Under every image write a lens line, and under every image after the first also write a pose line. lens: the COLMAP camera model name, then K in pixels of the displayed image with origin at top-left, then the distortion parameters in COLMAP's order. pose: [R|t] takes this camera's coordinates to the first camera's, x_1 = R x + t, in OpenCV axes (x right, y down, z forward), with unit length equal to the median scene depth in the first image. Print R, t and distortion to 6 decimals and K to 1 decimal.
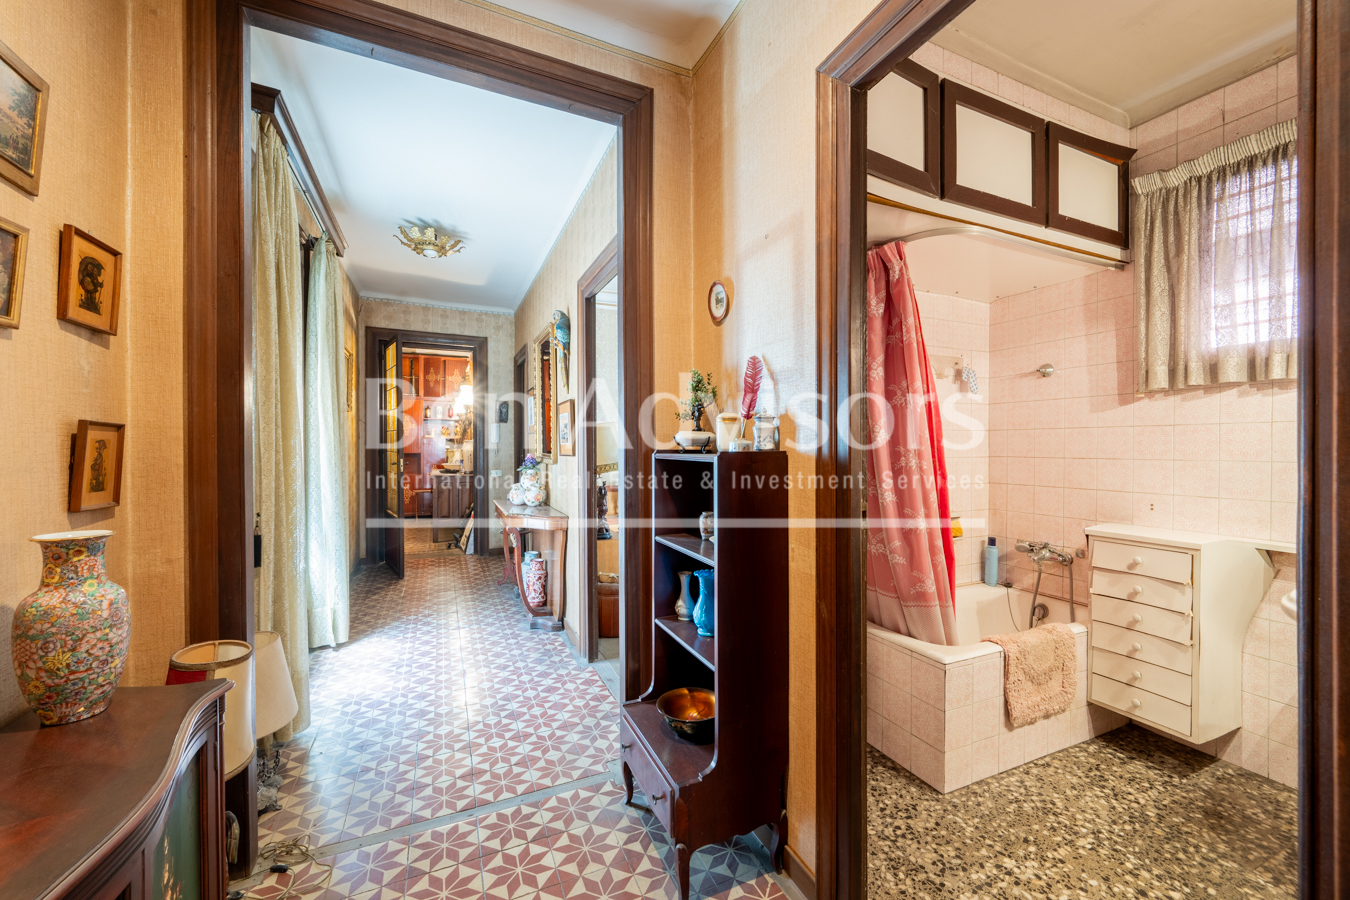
lens RADIAL K [[531.6, 0, 692.0], [0, 531.6, 451.2], [0, 0, 1]] dist [-0.010077, 0.000044]
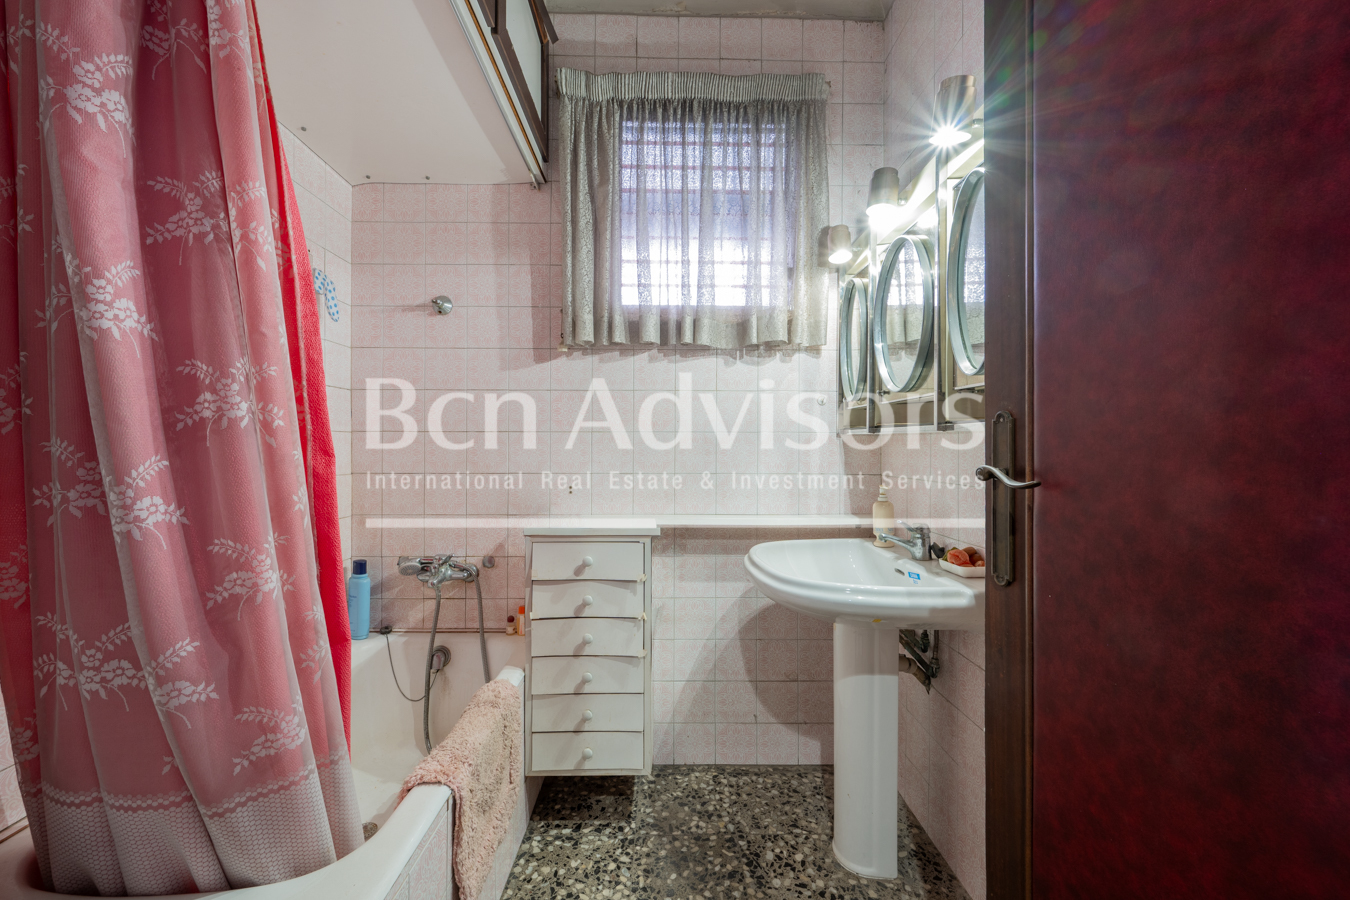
lens RADIAL K [[534.7, 0, 669.7], [0, 534.7, 448.5], [0, 0, 1]] dist [0.001205, -0.000222]
pose [[0.411640, -0.000523, 0.911346, 0.192538], [0.007207, 0.999970, -0.002681, 0.047519], [-0.911318, 0.007671, 0.411632, 0.549036]]
